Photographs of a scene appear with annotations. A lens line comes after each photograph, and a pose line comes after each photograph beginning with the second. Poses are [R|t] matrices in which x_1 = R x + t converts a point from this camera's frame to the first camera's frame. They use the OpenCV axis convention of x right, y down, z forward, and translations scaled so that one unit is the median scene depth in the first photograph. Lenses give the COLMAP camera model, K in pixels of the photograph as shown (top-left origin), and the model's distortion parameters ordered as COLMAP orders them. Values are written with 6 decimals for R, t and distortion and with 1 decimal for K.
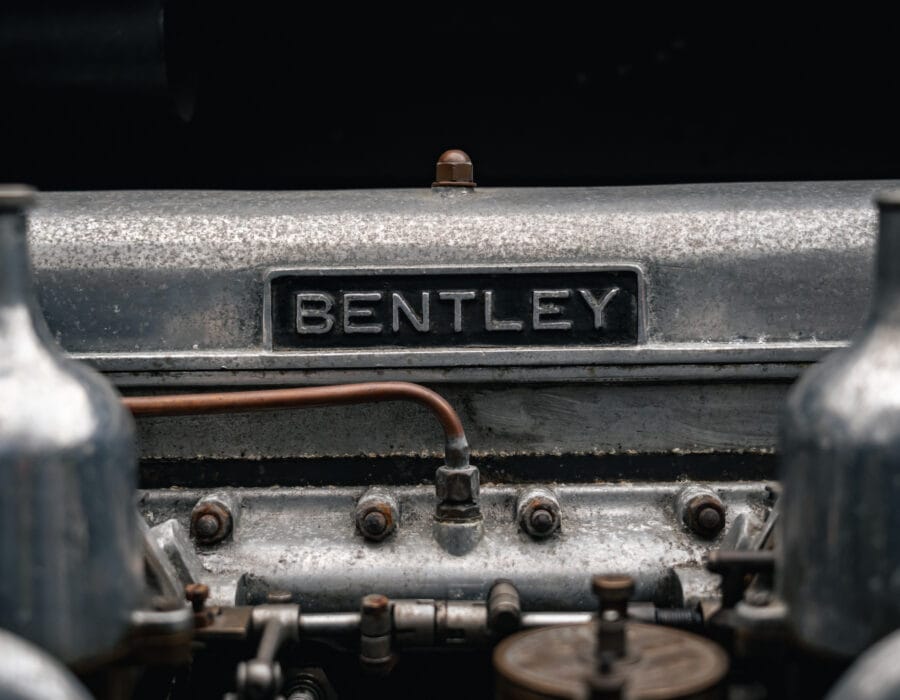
lens RADIAL K [[1491.5, 0, 452.1], [0, 1491.5, 395.9], [0, 0, 1]] dist [0.003745, 0.003602]
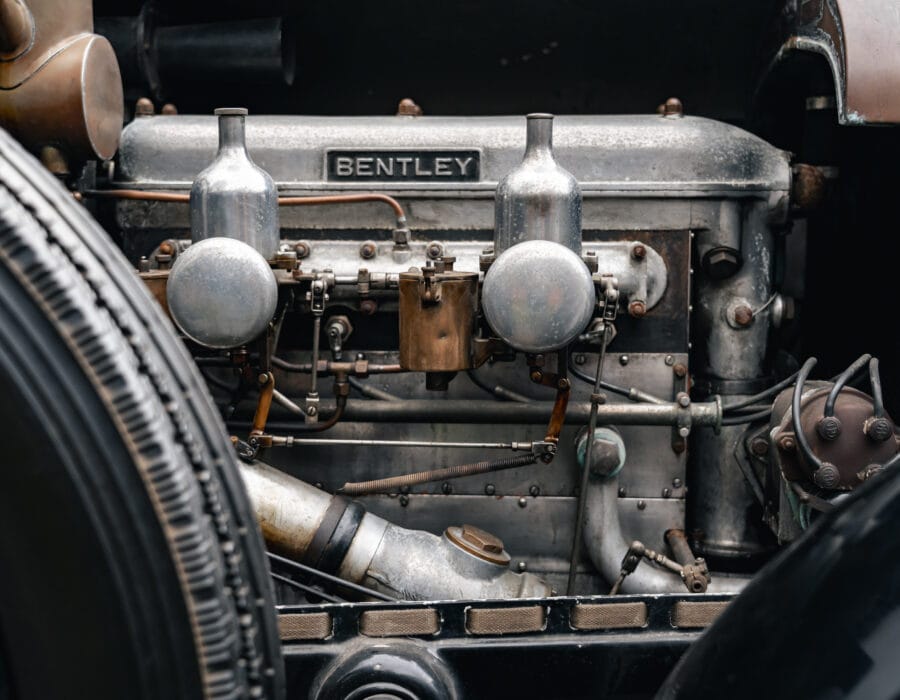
lens RADIAL K [[1491.5, 0, 452.1], [0, 1491.5, 395.9], [0, 0, 1]] dist [0.003745, 0.003602]
pose [[0.998587, 0.021542, -0.048580, 0.204849], [-0.020148, 0.999376, 0.029003, 0.240141], [0.049174, -0.027983, 0.998398, -1.400575]]
